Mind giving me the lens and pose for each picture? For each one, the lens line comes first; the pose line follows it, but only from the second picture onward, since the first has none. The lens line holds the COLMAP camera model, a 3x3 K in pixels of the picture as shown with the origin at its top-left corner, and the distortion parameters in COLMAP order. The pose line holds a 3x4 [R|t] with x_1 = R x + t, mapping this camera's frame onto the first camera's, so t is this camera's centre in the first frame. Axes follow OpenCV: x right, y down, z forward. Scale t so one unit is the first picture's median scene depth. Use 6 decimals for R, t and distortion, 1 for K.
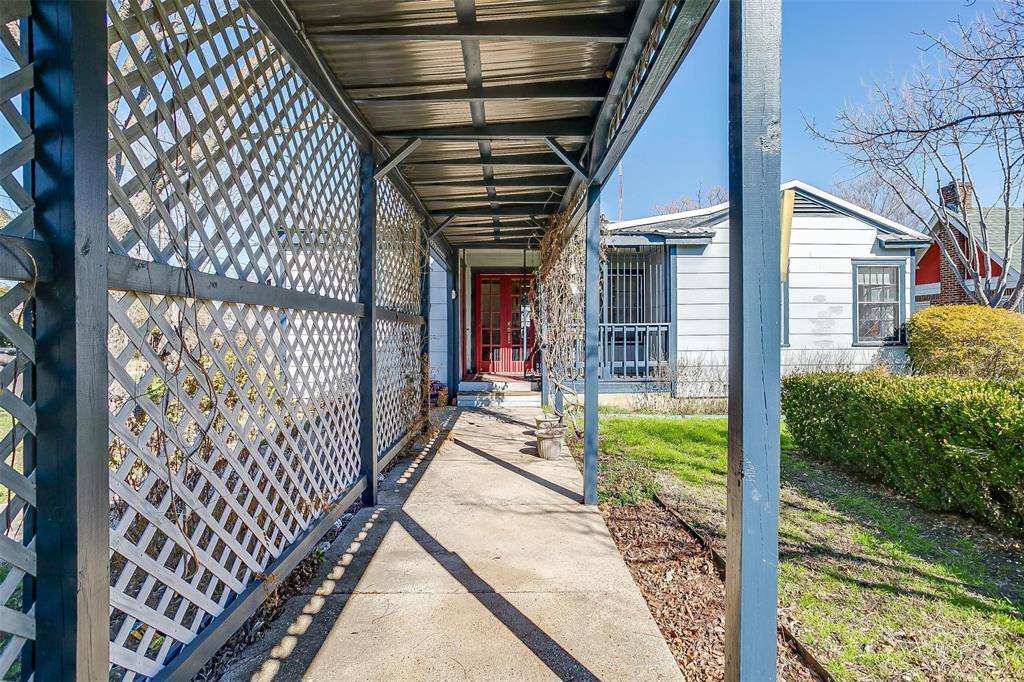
lens RADIAL K [[510.3, 0, 507.3], [0, 510.3, 325.0], [0, 0, 1]] dist [-0.059774, 0.029352]
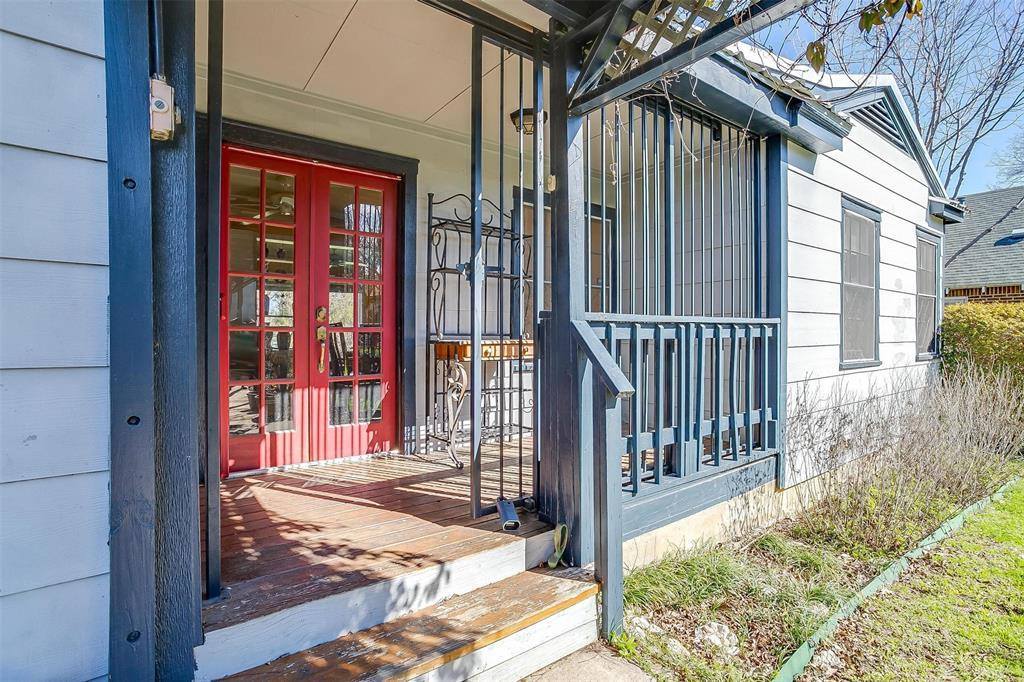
lens RADIAL K [[510.3, 0, 518.4], [0, 510.3, 340.3], [0, 0, 1]] dist [-0.059774, 0.029352]
pose [[0.819642, -0.000434, 0.572876, -0.375276], [-0.009378, 0.999856, 0.014175, 0.039564], [-0.572800, -0.016991, 0.819519, 2.955528]]
